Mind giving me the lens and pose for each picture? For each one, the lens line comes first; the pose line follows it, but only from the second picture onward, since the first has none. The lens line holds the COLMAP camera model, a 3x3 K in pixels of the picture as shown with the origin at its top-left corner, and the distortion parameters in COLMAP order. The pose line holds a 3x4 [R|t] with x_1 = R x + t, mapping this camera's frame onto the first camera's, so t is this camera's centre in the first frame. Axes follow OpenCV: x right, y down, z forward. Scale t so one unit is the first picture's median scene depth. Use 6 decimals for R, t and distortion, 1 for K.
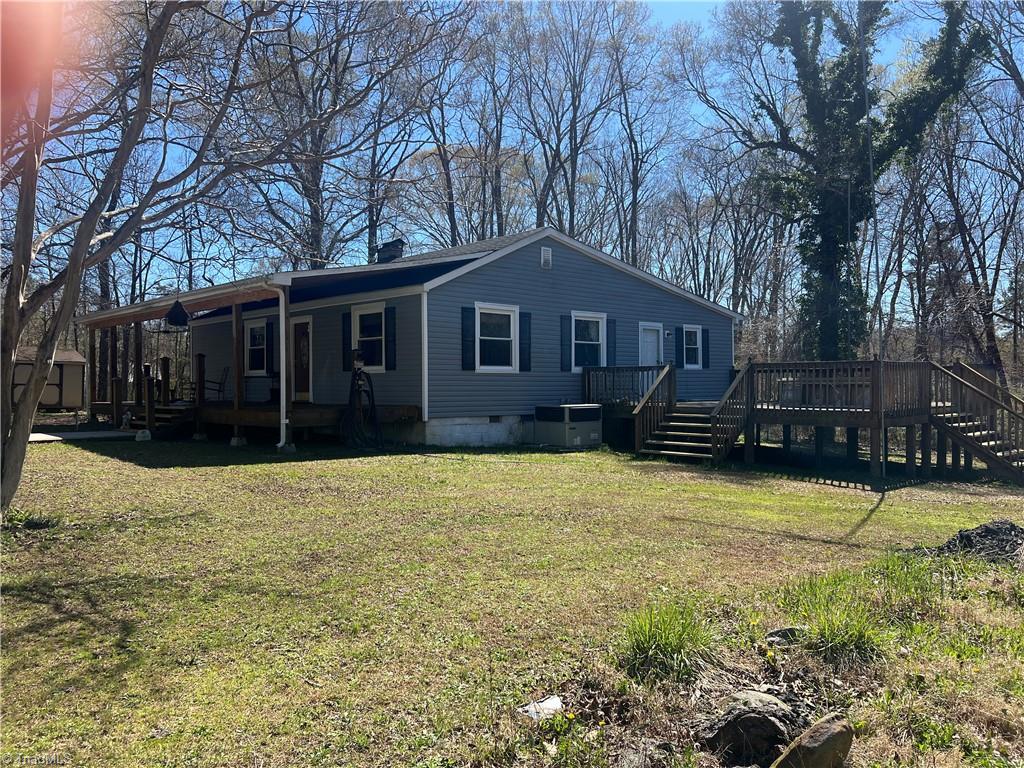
lens RADIAL K [[776.8, 0, 506.1], [0, 776.8, 389.7], [0, 0, 1]] dist [0.040176, -0.049238]
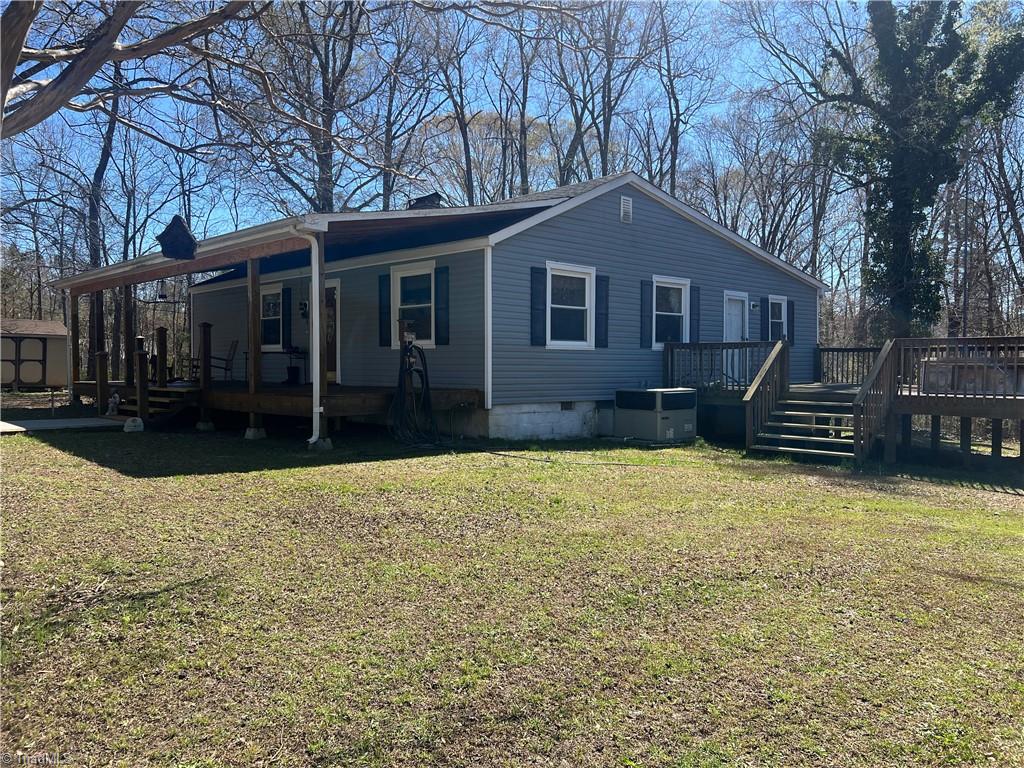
lens RADIAL K [[776.8, 0, 513.8], [0, 776.8, 381.1], [0, 0, 1]] dist [0.040176, -0.049238]
pose [[0.999914, 0.006132, 0.011553, -0.077747], [-0.006303, 0.999871, 0.014747, 0.000178], [-0.011461, -0.014819, 0.999825, 0.179033]]
